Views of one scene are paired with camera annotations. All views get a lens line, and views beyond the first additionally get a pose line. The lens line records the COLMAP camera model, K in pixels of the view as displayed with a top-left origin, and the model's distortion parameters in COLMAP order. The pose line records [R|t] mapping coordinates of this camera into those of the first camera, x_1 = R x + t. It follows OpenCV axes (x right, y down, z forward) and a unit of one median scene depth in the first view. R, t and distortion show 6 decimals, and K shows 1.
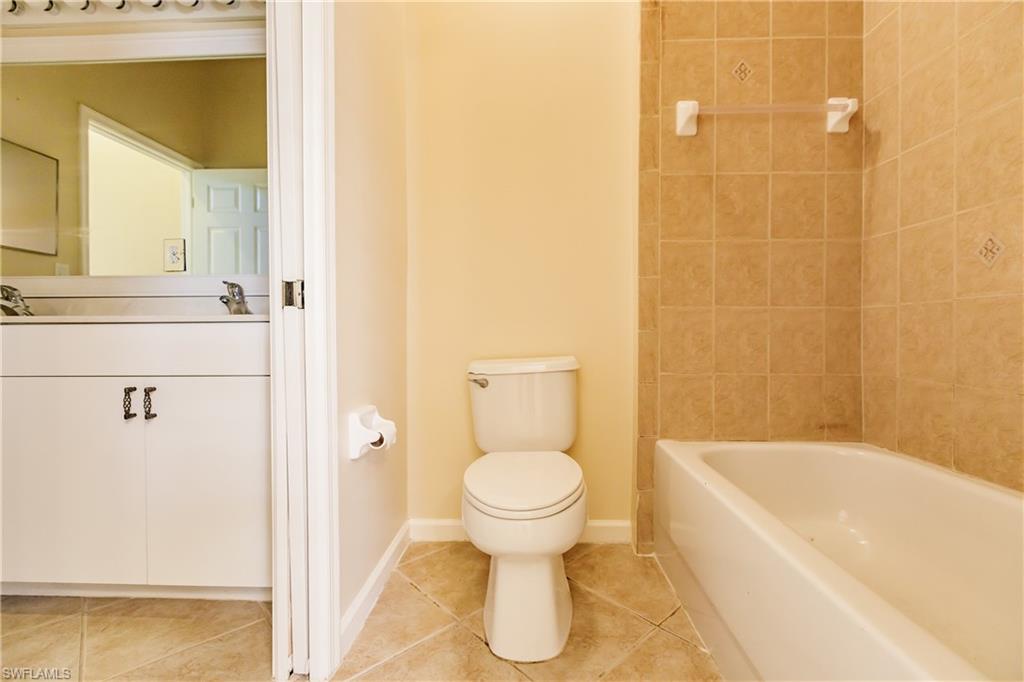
lens RADIAL K [[454.3, 0, 509.0], [0, 454.3, 337.6], [0, 0, 1]] dist [-0.003067, -0.001144]
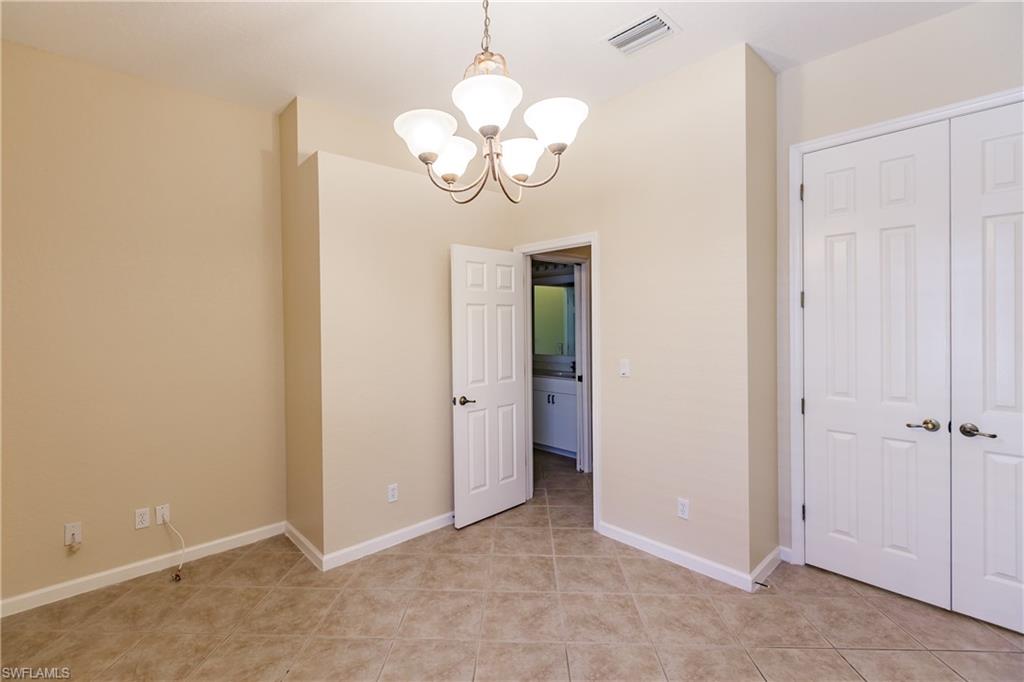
lens RADIAL K [[454.3, 0, 509.0], [0, 454.3, 337.6], [0, 0, 1]] dist [-0.003067, -0.001144]
pose [[0.721183, 0.022488, -0.692379, 1.253765], [-0.011598, 0.999725, 0.020389, -0.358717], [0.692647, -0.006674, 0.721246, -1.601169]]
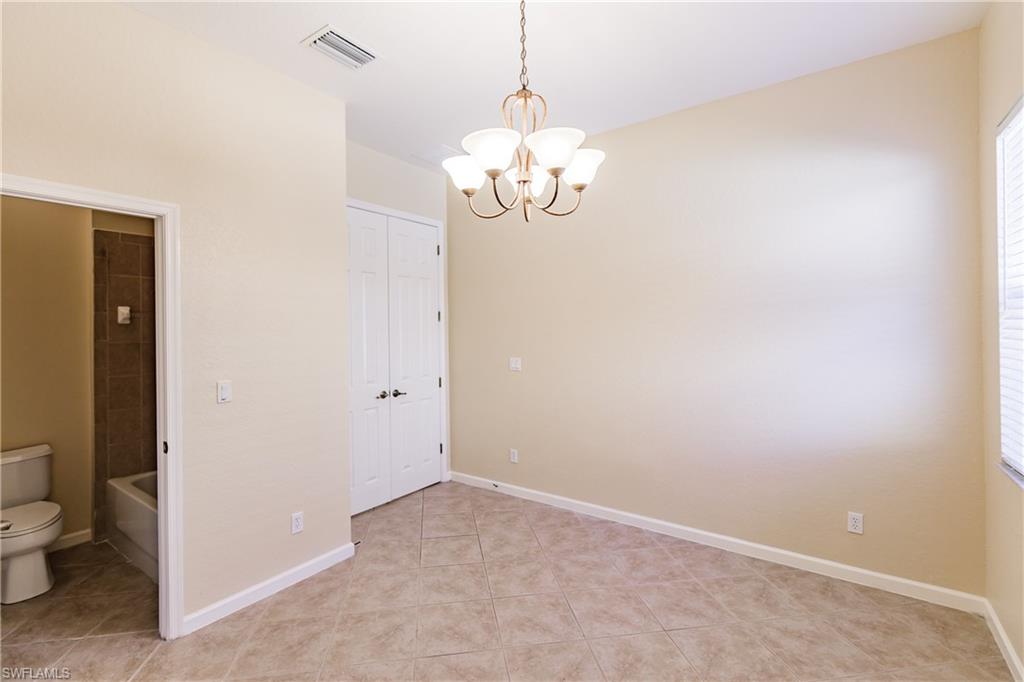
lens RADIAL K [[454.3, 0, 509.0], [0, 454.3, 337.6], [0, 0, 1]] dist [-0.003067, -0.001144]
pose [[0.536263, -0.007903, 0.844014, -0.381850], [0.008966, 0.999953, 0.003667, -0.374320], [-0.844003, 0.005601, 0.536309, -1.489341]]
